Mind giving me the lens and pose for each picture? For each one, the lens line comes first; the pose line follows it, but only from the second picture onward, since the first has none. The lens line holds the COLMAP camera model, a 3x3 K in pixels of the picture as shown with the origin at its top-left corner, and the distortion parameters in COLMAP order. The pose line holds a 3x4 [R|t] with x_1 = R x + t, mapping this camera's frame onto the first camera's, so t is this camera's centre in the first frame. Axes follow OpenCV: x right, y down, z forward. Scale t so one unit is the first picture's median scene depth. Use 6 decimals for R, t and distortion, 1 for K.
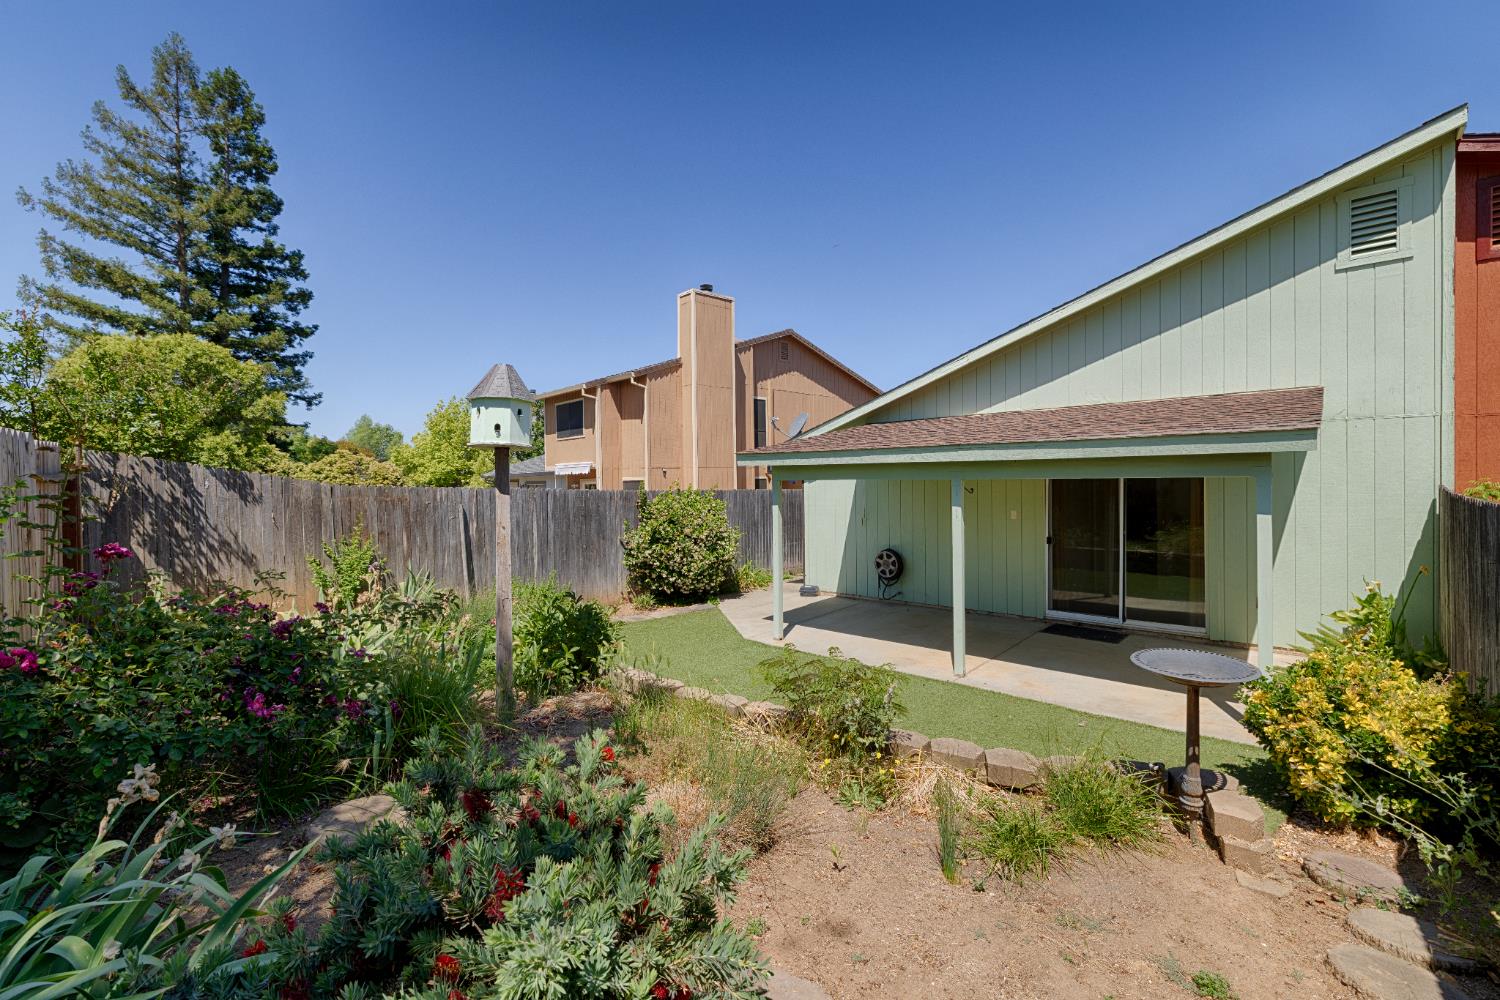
lens RADIAL K [[646.2, 0, 749.9], [0, 646.2, 486.3], [0, 0, 1]] dist [-0.001875, -0.000154]
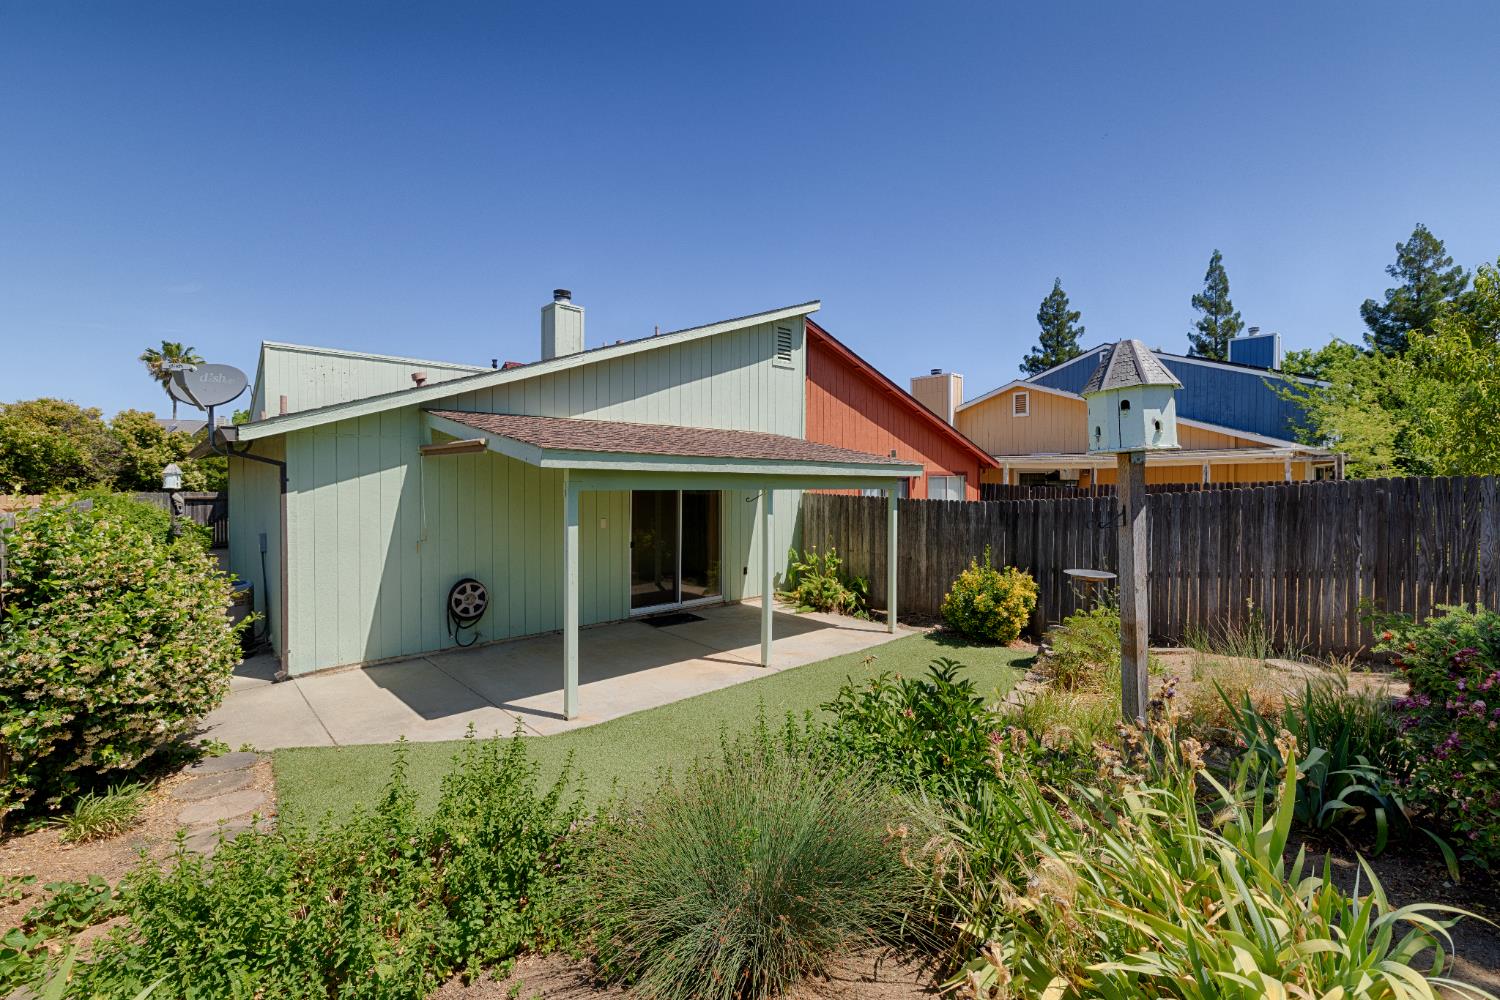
lens RADIAL K [[646.2, 0, 749.9], [0, 646.2, 486.3], [0, 0, 1]] dist [-0.001875, -0.000154]
pose [[0.043386, 0.008930, 0.999018, -0.632325], [0.008733, 0.999918, -0.009318, -0.006478], [-0.999020, 0.009129, 0.043305, 0.807356]]
